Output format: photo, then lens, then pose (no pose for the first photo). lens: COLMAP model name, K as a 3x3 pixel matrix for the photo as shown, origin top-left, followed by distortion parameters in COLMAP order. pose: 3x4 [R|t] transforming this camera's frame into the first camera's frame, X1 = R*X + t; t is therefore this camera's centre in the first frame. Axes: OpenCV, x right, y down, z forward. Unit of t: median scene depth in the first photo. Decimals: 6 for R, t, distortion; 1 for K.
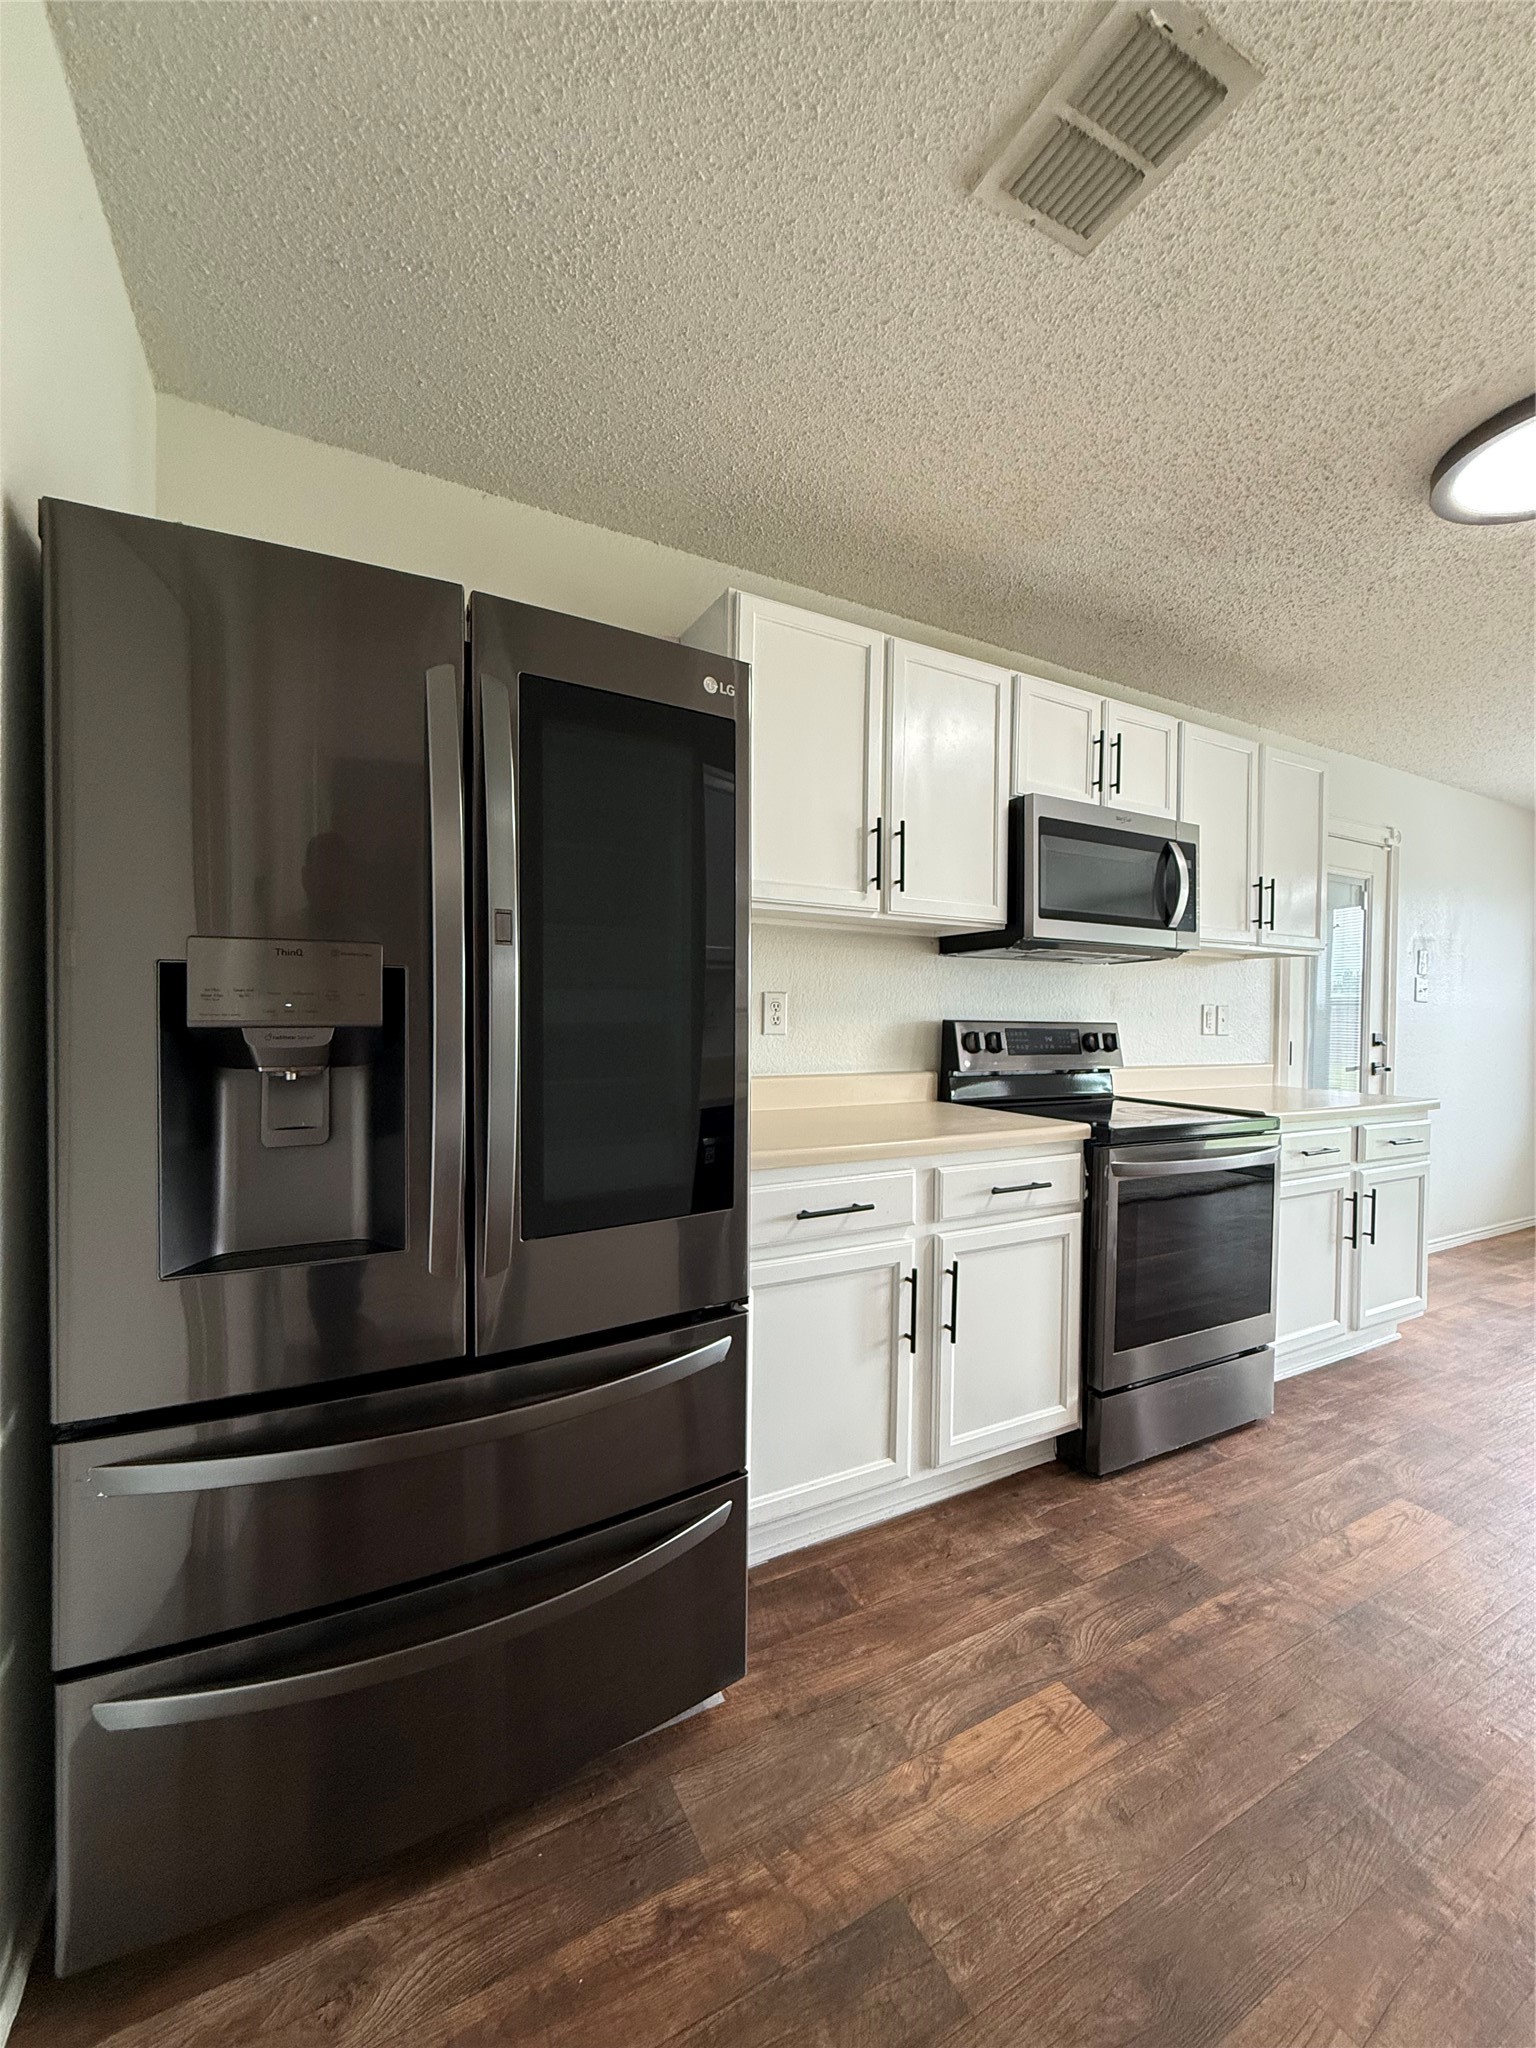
lens RADIAL K [[815.2, 0, 780.2], [0, 815.2, 1018.6], [0, 0, 1]] dist [0.009187, -0.000812]
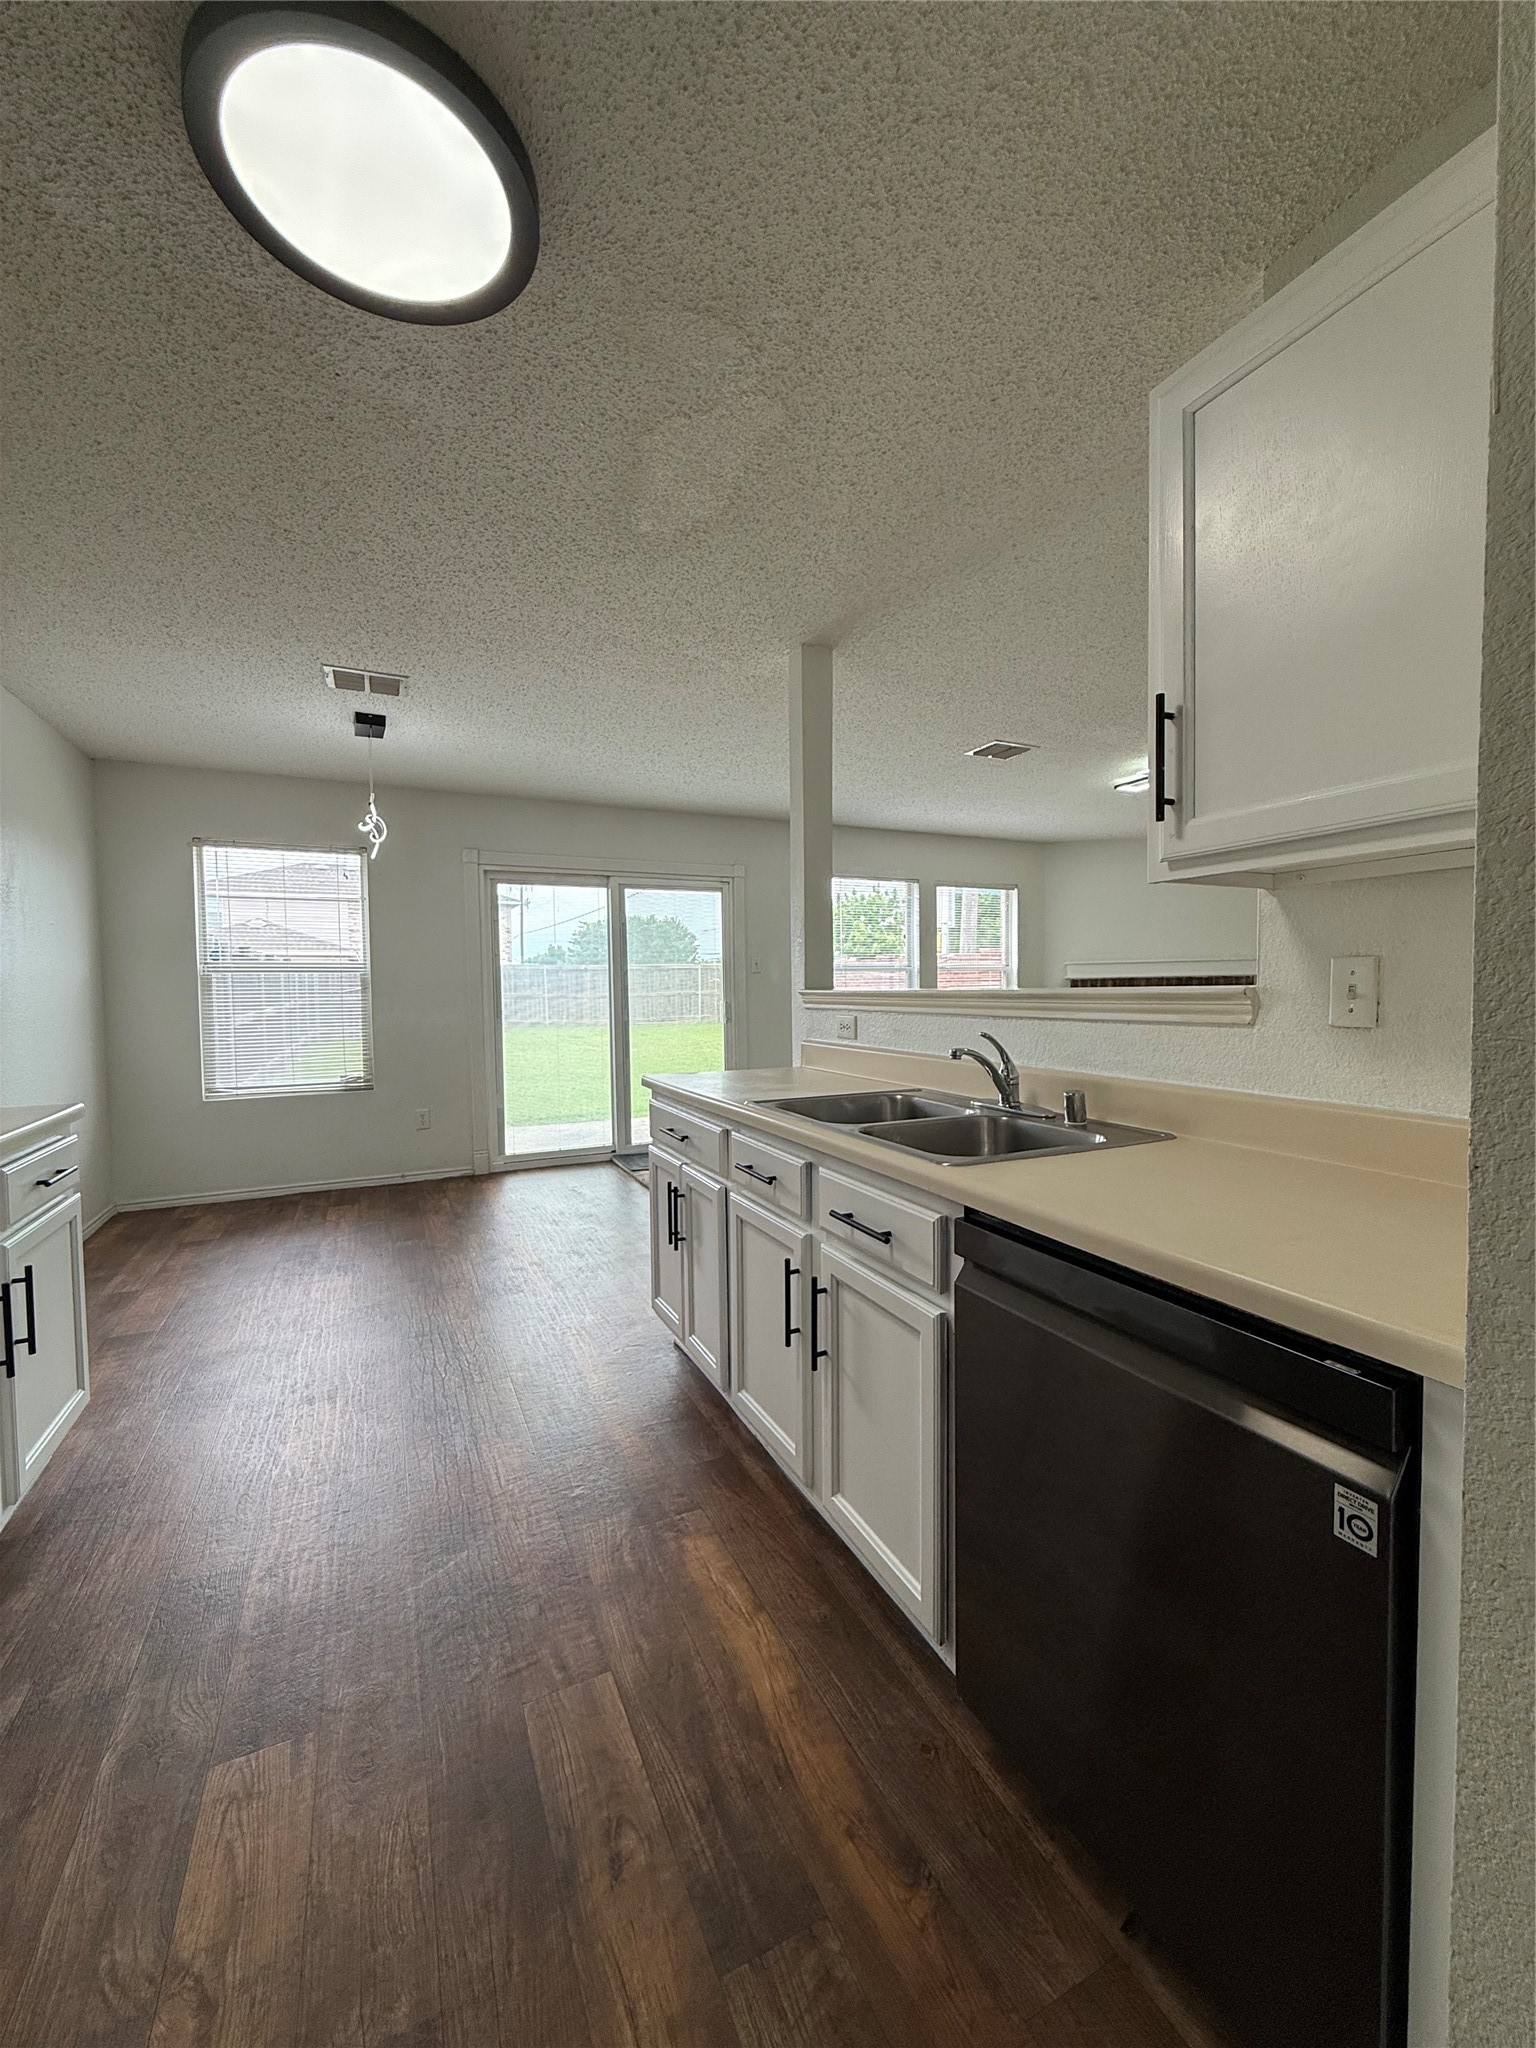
lens RADIAL K [[815.2, 0, 762.8], [0, 815.2, 1022.0], [0, 0, 1]] dist [0.009187, -0.000812]
pose [[0.063203, -0.061604, 0.996098, 0.252408], [0.019754, 0.997975, 0.060467, -0.001170], [-0.997805, 0.015855, 0.064292, 0.677685]]
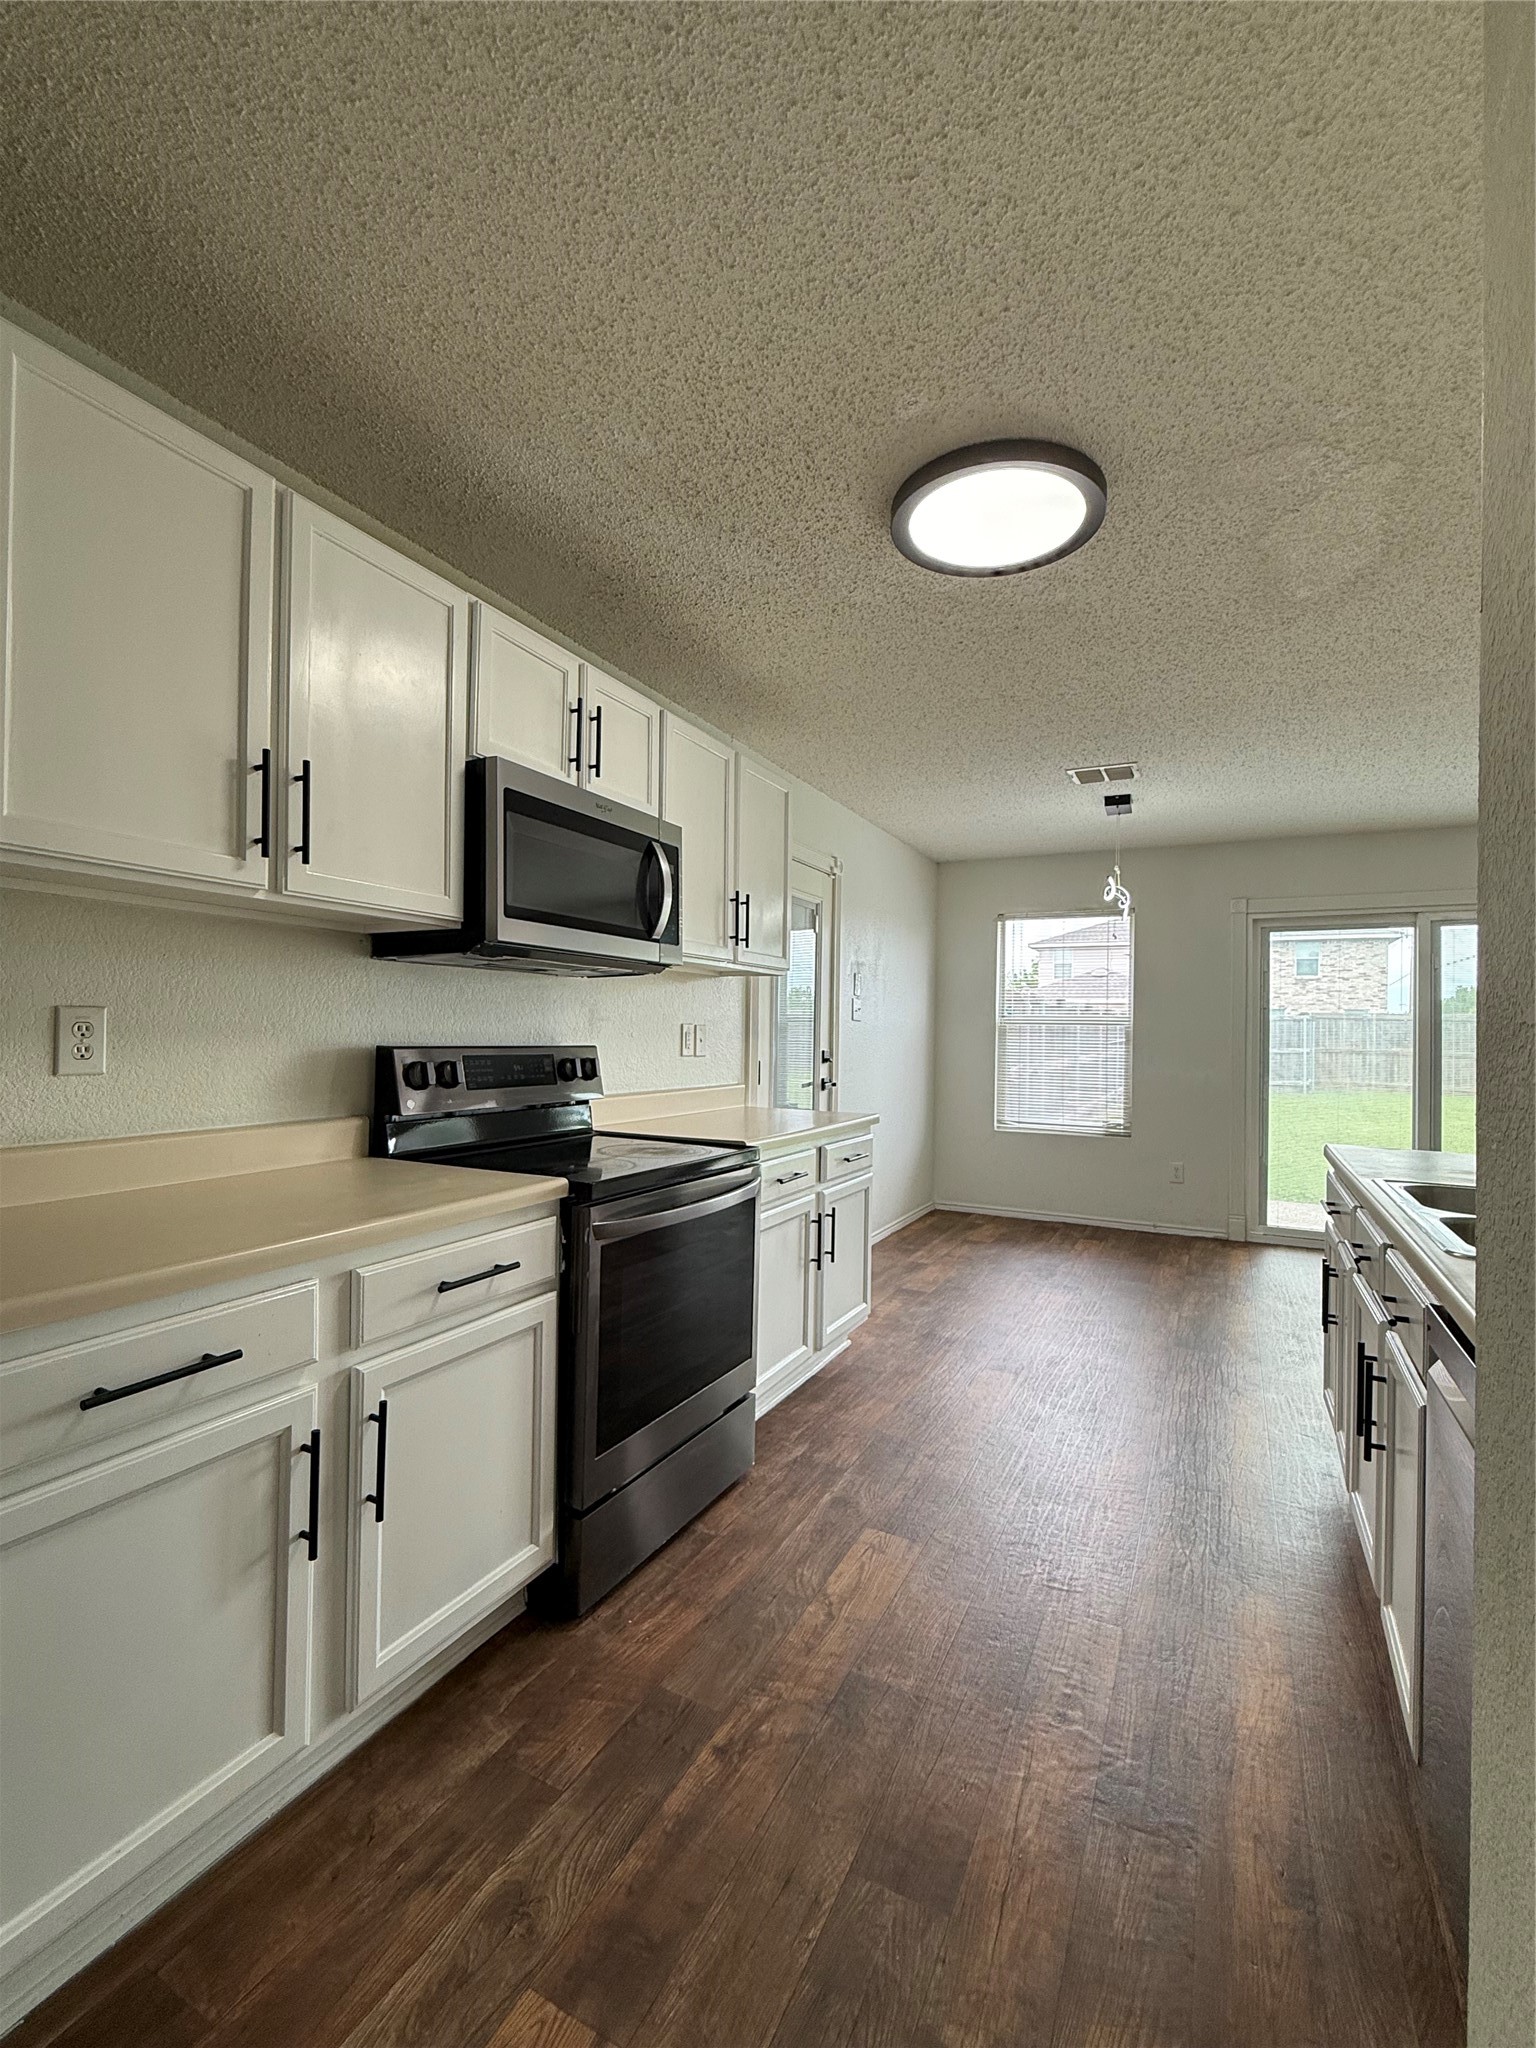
lens RADIAL K [[885.9, 0, 769.9], [0, 885.9, 1030.6], [0, 0, 1]] dist [-0.008986, 0.001295]
pose [[0.830814, -0.000971, 0.556549, 0.059045], [0.001226, 0.999999, -0.000086, -0.014413], [-0.556549, 0.000754, 0.830815, 0.161483]]
